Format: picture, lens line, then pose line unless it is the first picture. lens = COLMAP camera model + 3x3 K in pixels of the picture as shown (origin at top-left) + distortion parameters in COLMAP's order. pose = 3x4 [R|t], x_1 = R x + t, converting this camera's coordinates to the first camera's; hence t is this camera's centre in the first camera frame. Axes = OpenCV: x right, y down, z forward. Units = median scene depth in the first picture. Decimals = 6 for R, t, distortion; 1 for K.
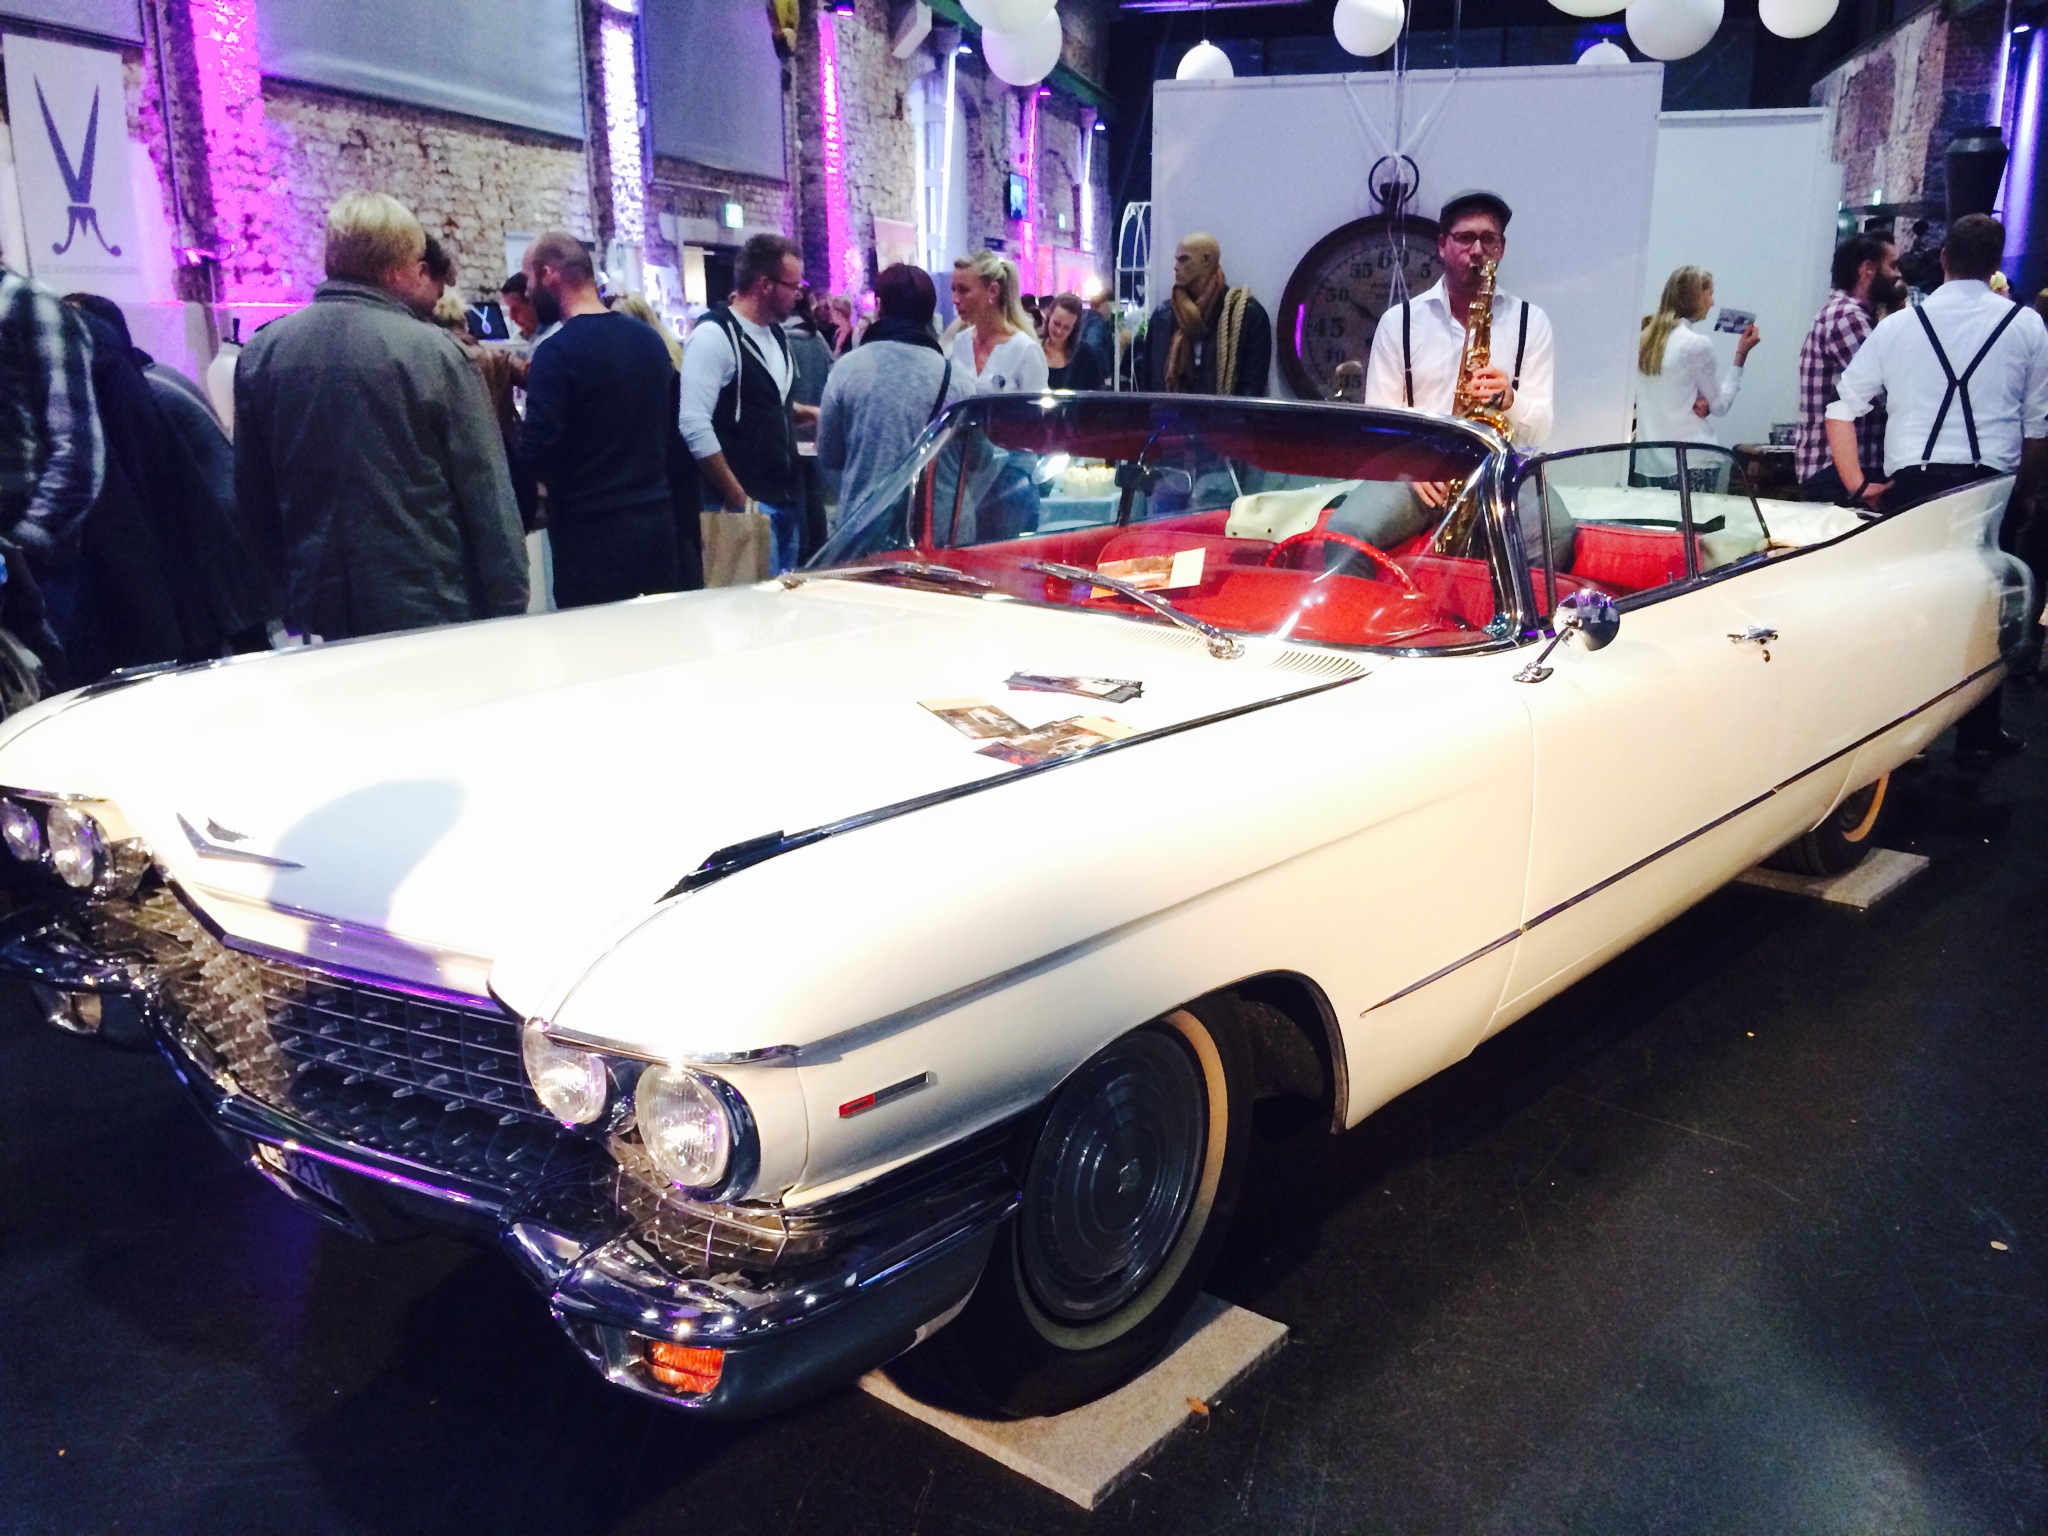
lens RADIAL K [[1732.1, 0, 1017.0], [0, 1732.1, 778.6], [0, 0, 1]] dist [0.056672, -0.078498]
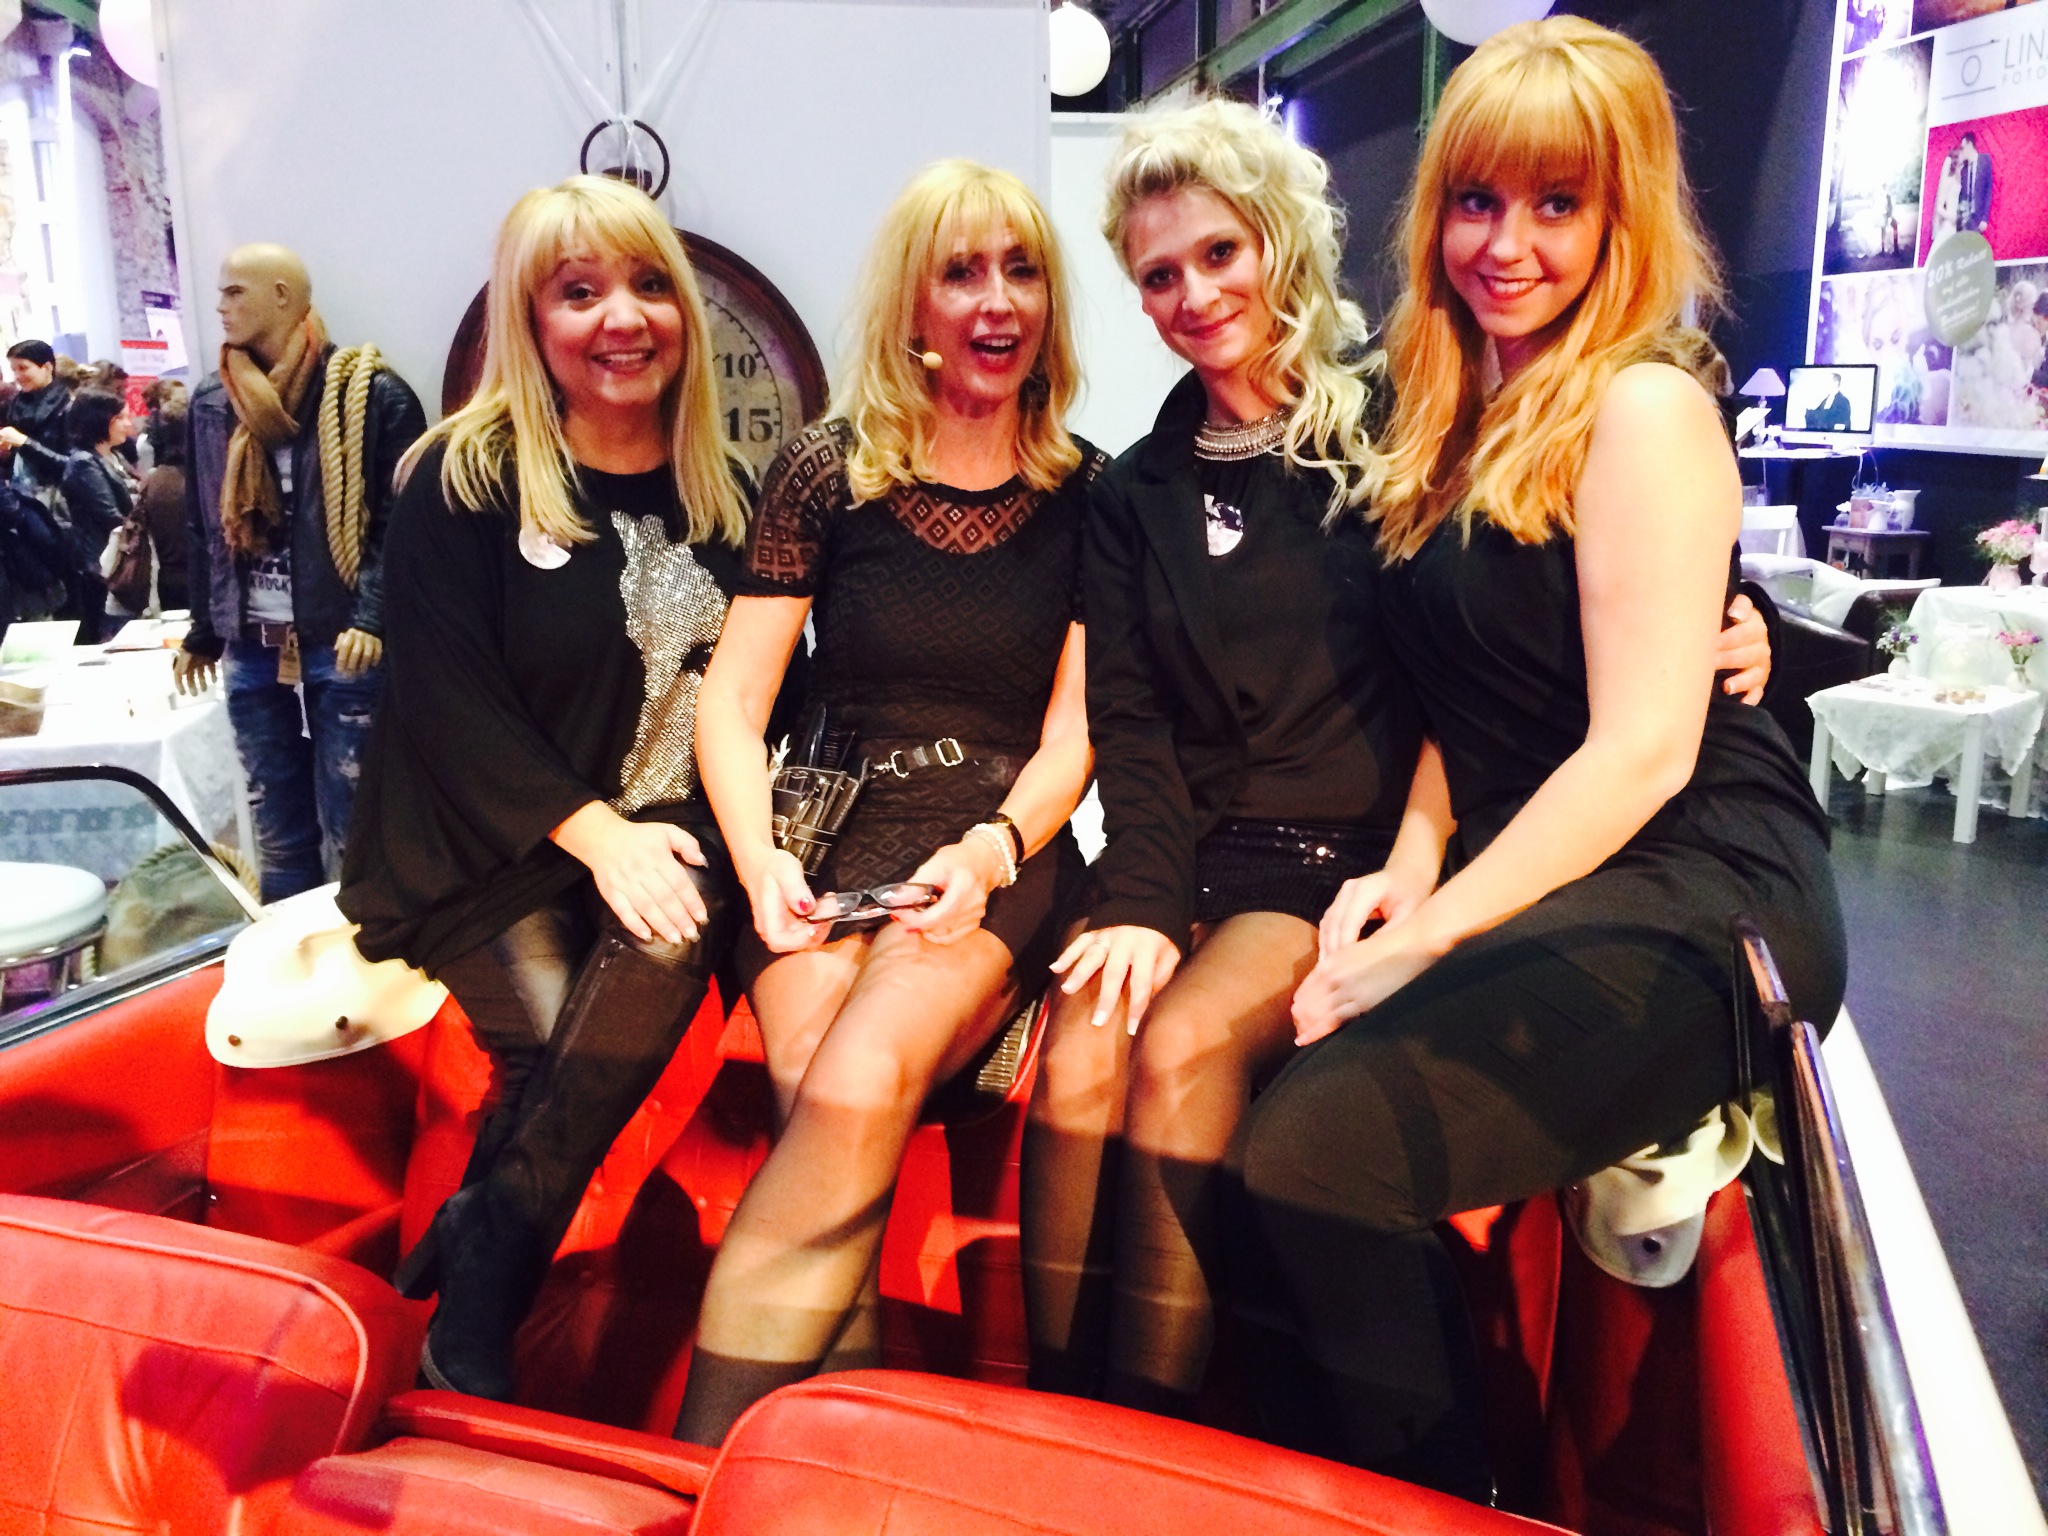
lens RADIAL K [[1732.1, 0, 1022.7], [0, 1732.1, 769.4], [0, 0, 1]] dist [0.056672, -0.078498]
pose [[0.922110, -0.086712, 0.377086, 0.061850], [0.103102, 0.994394, -0.023458, -0.071655], [-0.372938, 0.060510, 0.925881, 0.260193]]
